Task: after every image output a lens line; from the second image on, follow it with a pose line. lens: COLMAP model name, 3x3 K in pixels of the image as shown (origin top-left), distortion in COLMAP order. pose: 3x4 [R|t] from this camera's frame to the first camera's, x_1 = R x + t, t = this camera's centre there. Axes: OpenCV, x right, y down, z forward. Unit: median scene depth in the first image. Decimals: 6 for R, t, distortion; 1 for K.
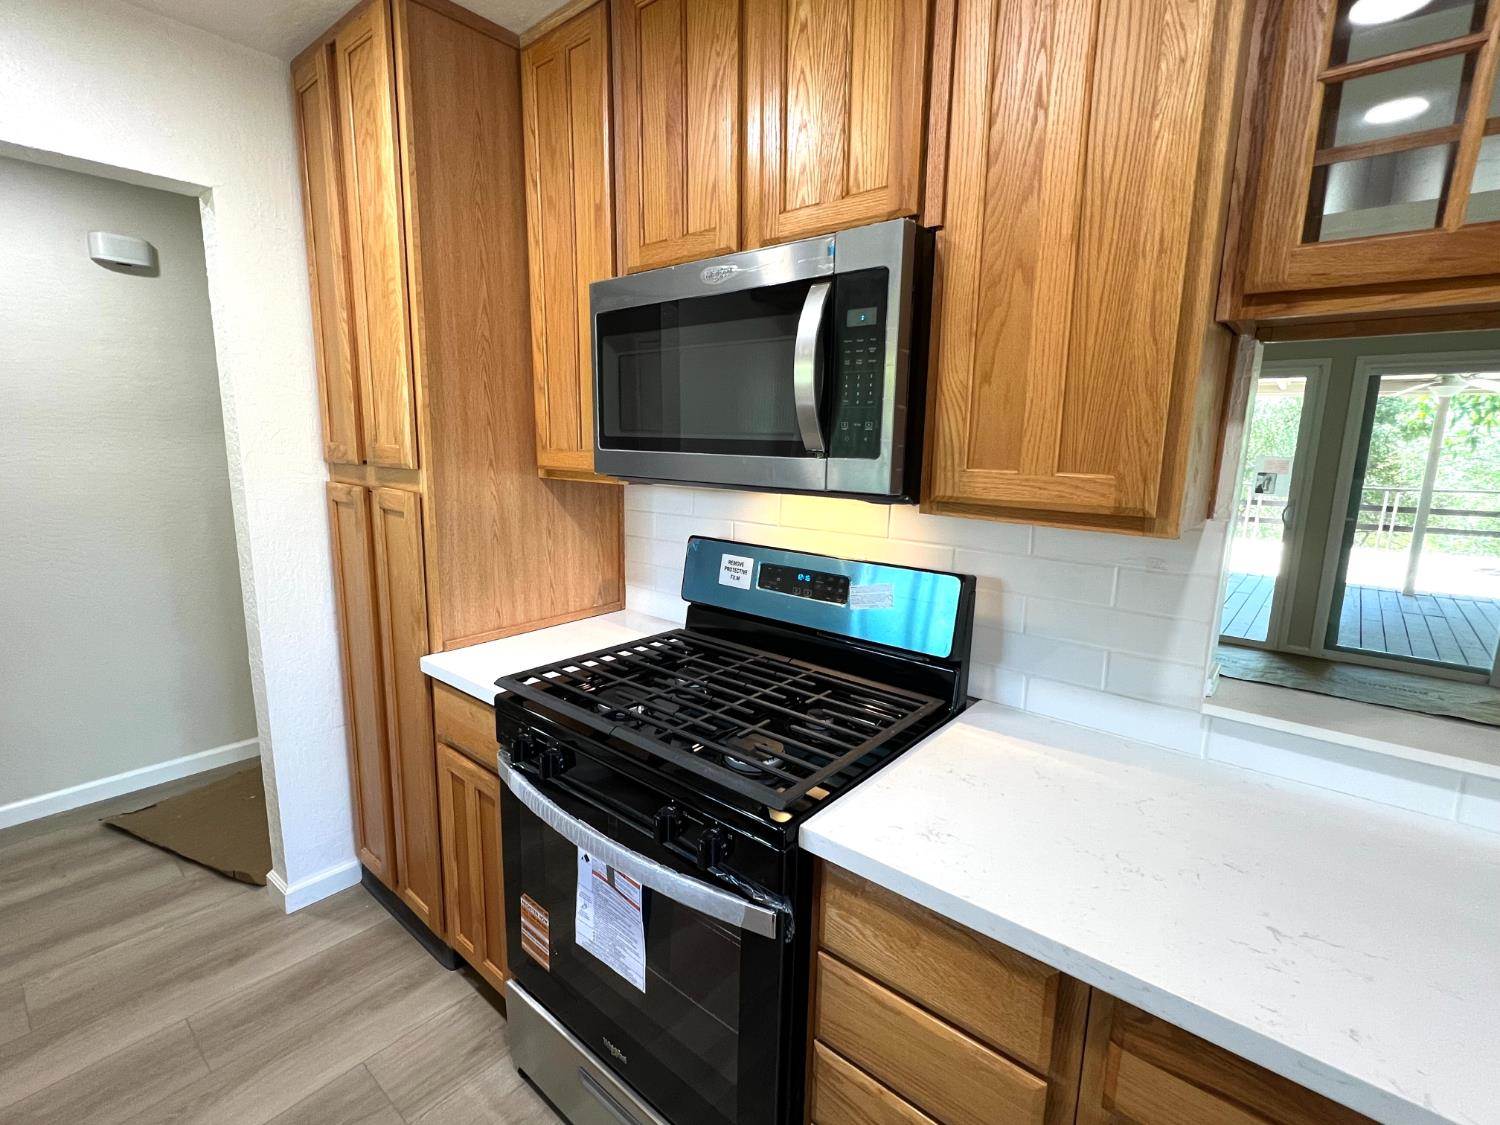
lens RADIAL K [[698.7, 0, 749.2], [0, 698.7, 558.7], [0, 0, 1]] dist [0.003886, -0.000176]
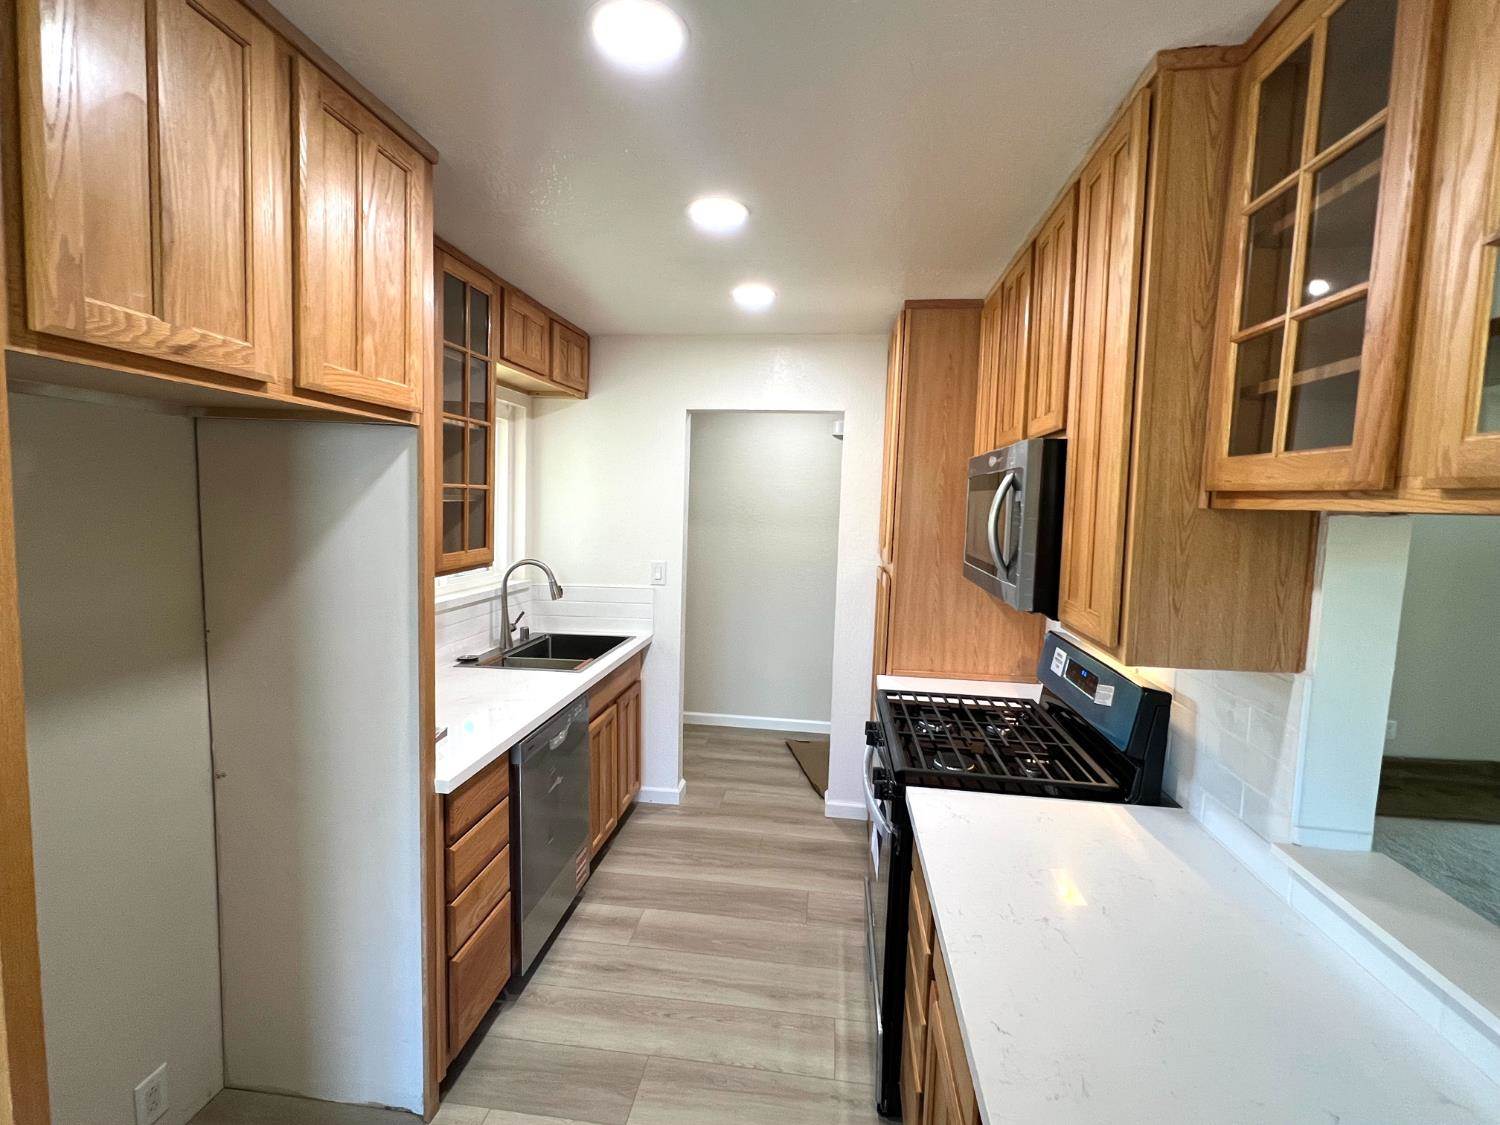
lens RADIAL K [[698.7, 0, 746.7], [0, 698.7, 556.0], [0, 0, 1]] dist [0.003886, -0.000176]
pose [[0.546623, 0.071397, -0.834330, 0.678969], [-0.167506, 0.985544, -0.025407, -0.041132], [0.820454, 0.153644, 0.550680, -0.203975]]
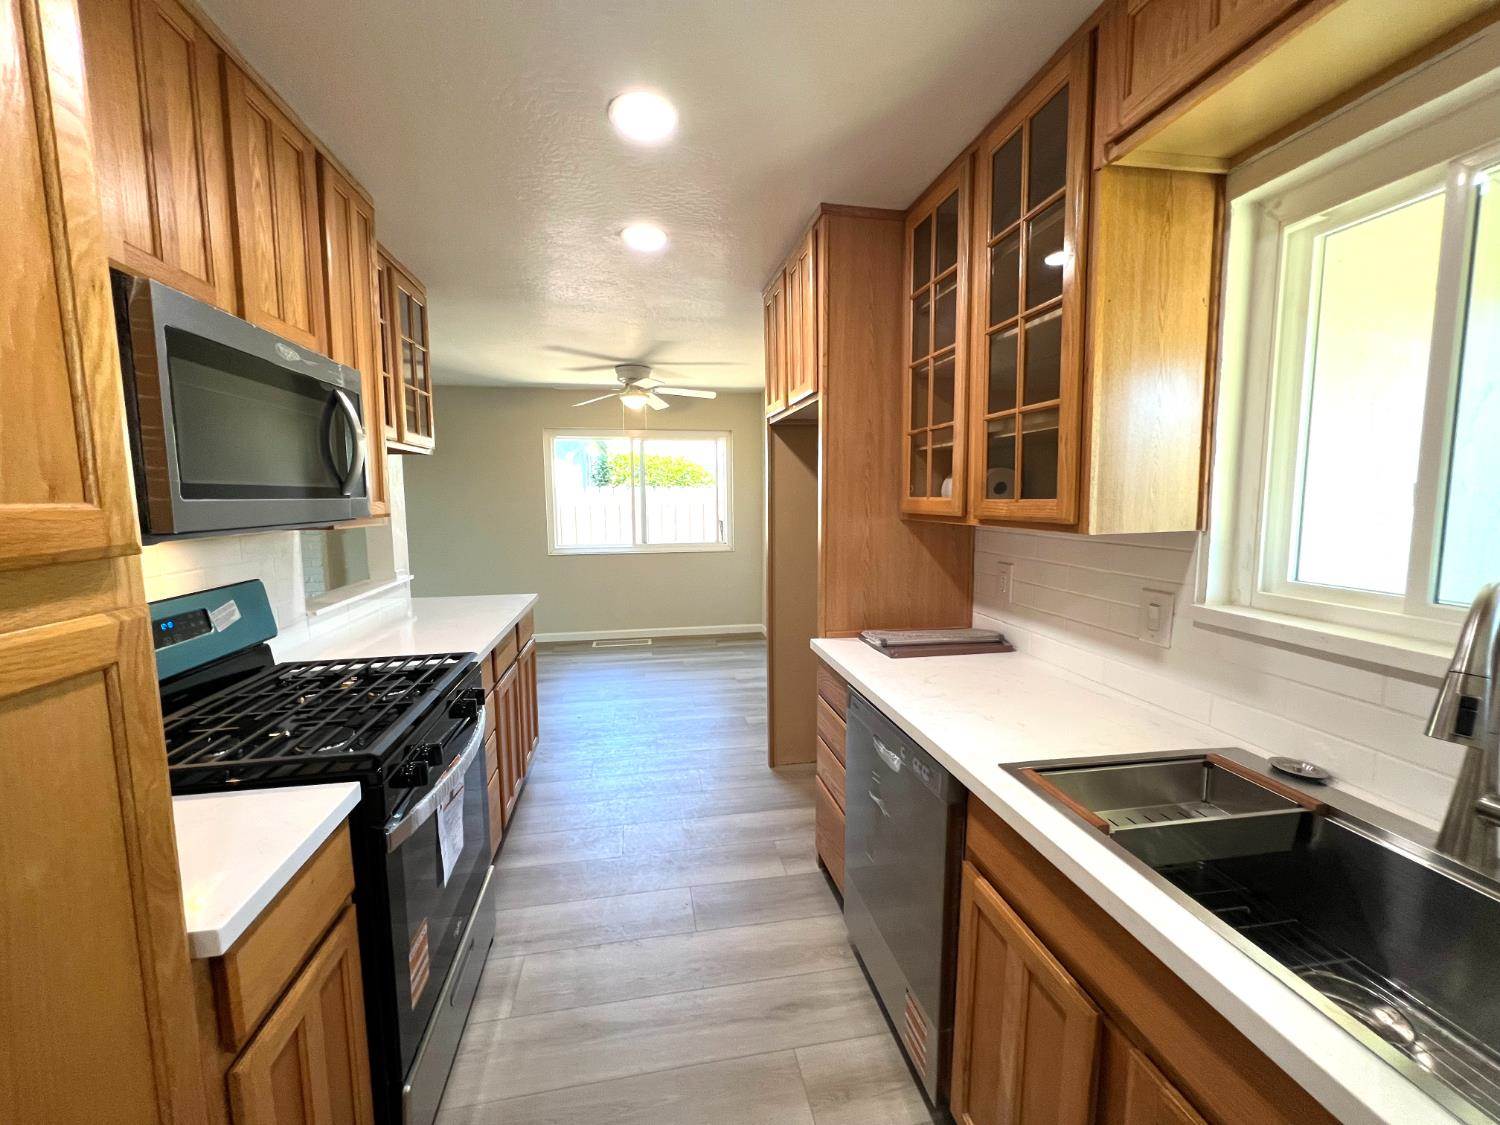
lens RADIAL K [[594.7, 0, 747.0], [0, 594.7, 557.3], [0, 0, 1]] dist [0.011183, 0.000323]
pose [[-0.772352, -0.071453, 0.631163, -0.915628], [0.105850, 0.965281, 0.238806, -0.154227], [-0.626313, 0.251251, -0.737974, 0.921386]]
